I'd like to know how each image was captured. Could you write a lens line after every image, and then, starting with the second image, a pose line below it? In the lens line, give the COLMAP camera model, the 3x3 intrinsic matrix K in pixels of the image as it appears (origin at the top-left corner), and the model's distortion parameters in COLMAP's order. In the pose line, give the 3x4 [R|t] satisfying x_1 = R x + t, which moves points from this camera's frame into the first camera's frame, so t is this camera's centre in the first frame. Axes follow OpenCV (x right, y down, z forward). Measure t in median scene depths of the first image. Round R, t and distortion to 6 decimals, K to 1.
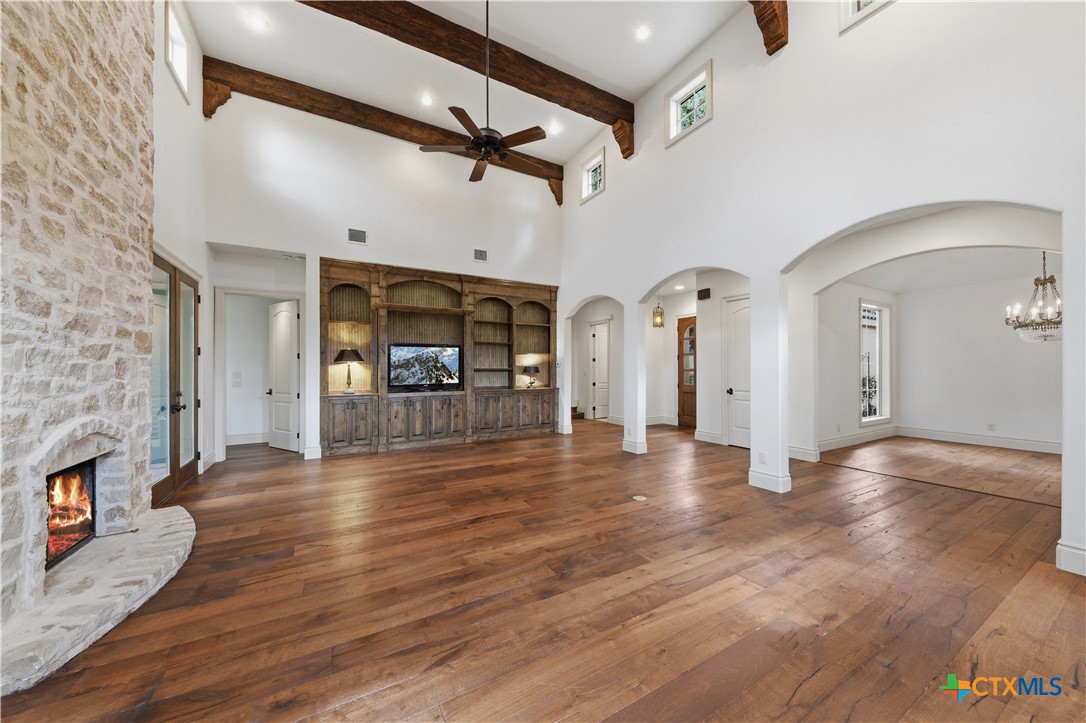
lens RADIAL K [[386.5, 0, 549.3], [0, 386.5, 359.9], [0, 0, 1]] dist [0.000046, -0.000019]
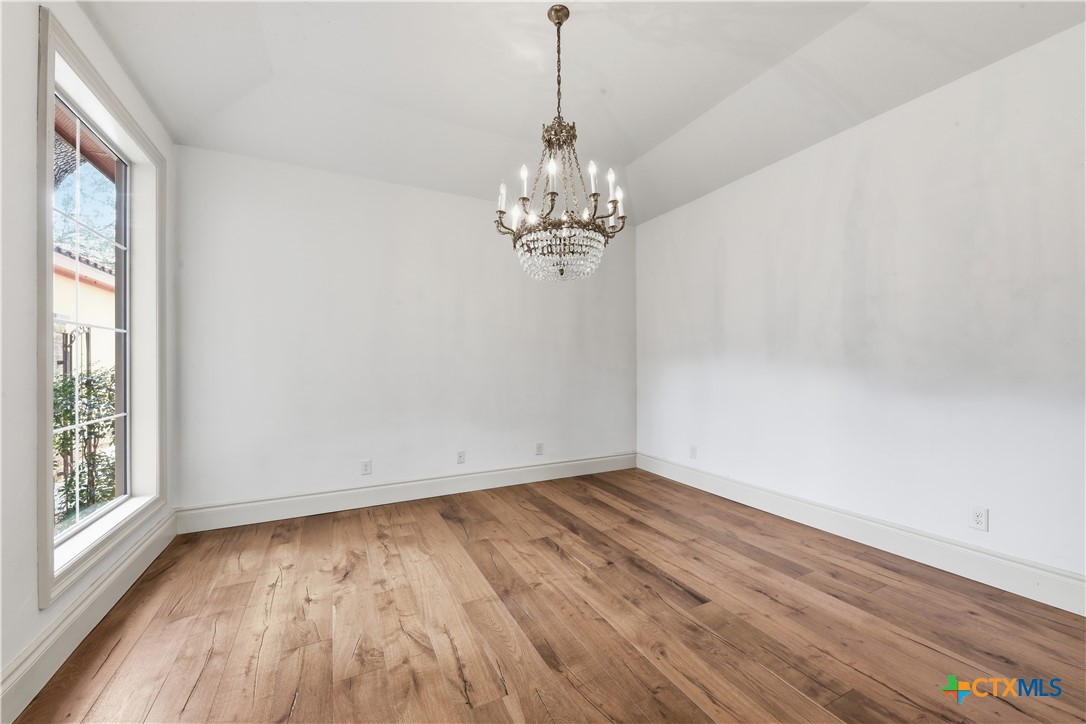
lens RADIAL K [[386.5, 0, 549.3], [0, 386.5, 360.4], [0, 0, 1]] dist [0.000046, -0.000019]
pose [[0.072837, 0.007652, 0.997315, 0.732997], [-0.016446, 0.999844, -0.006470, 0.034414], [-0.997208, -0.015930, 0.072951, 0.815019]]
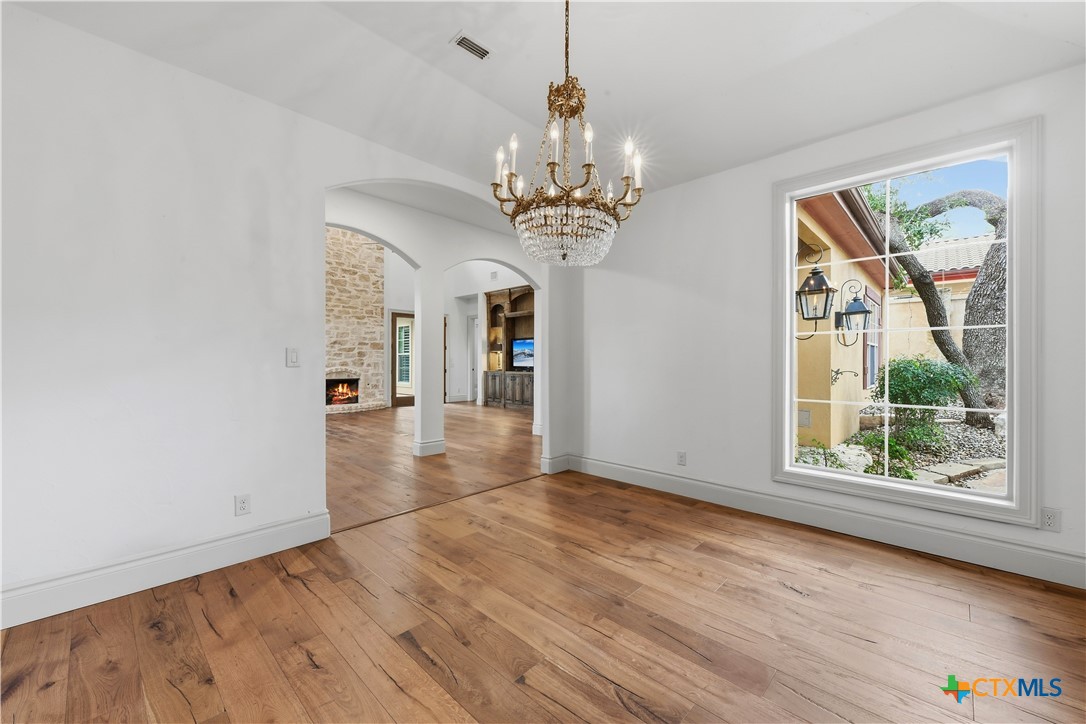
lens RADIAL K [[424.8, 0, 539.9], [0, 424.8, 353.6], [0, 0, 1]] dist [-0.000677, -0.000011]
pose [[0.260373, -0.012075, -0.965433, 1.352369], [0.015945, 0.999839, -0.008204, 0.032985], [0.965376, -0.013258, 0.260524, 0.729317]]
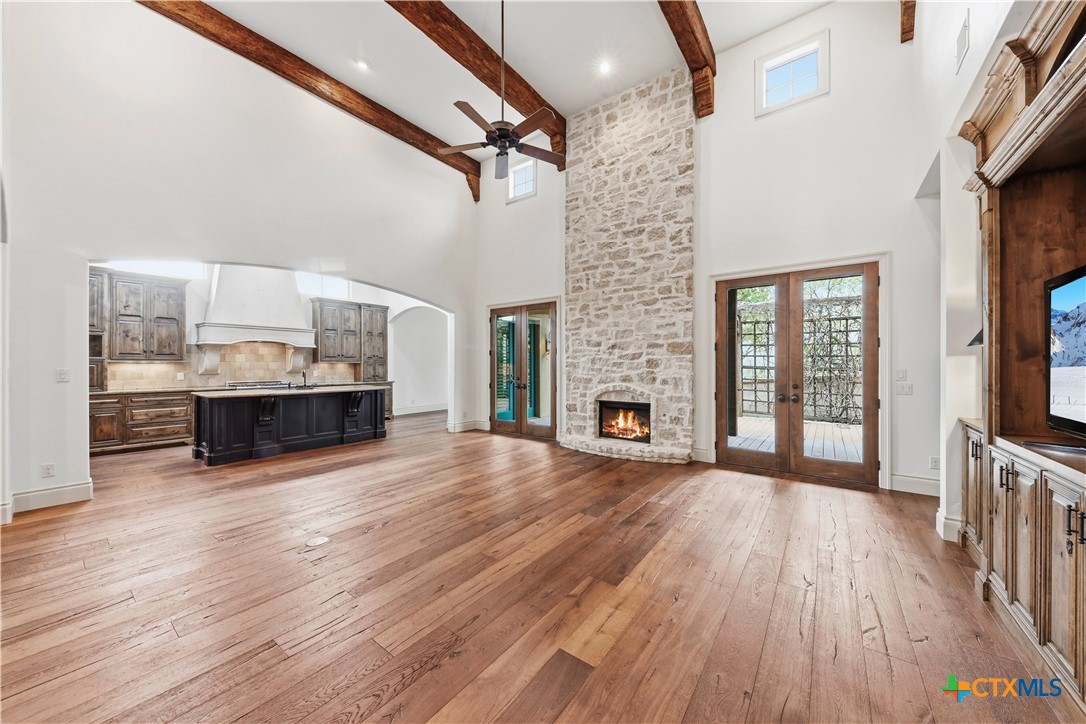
lens RADIAL K [[381.3, 0, 543.0], [0, 381.3, 362.0], [0, 0, 1]] dist [0.009998, 0.000002]
pose [[-0.926130, 0.004505, -0.377178, 0.074723], [0.014346, 0.999626, -0.023287, 0.024192], [0.376932, -0.026978, -0.925848, 1.241546]]
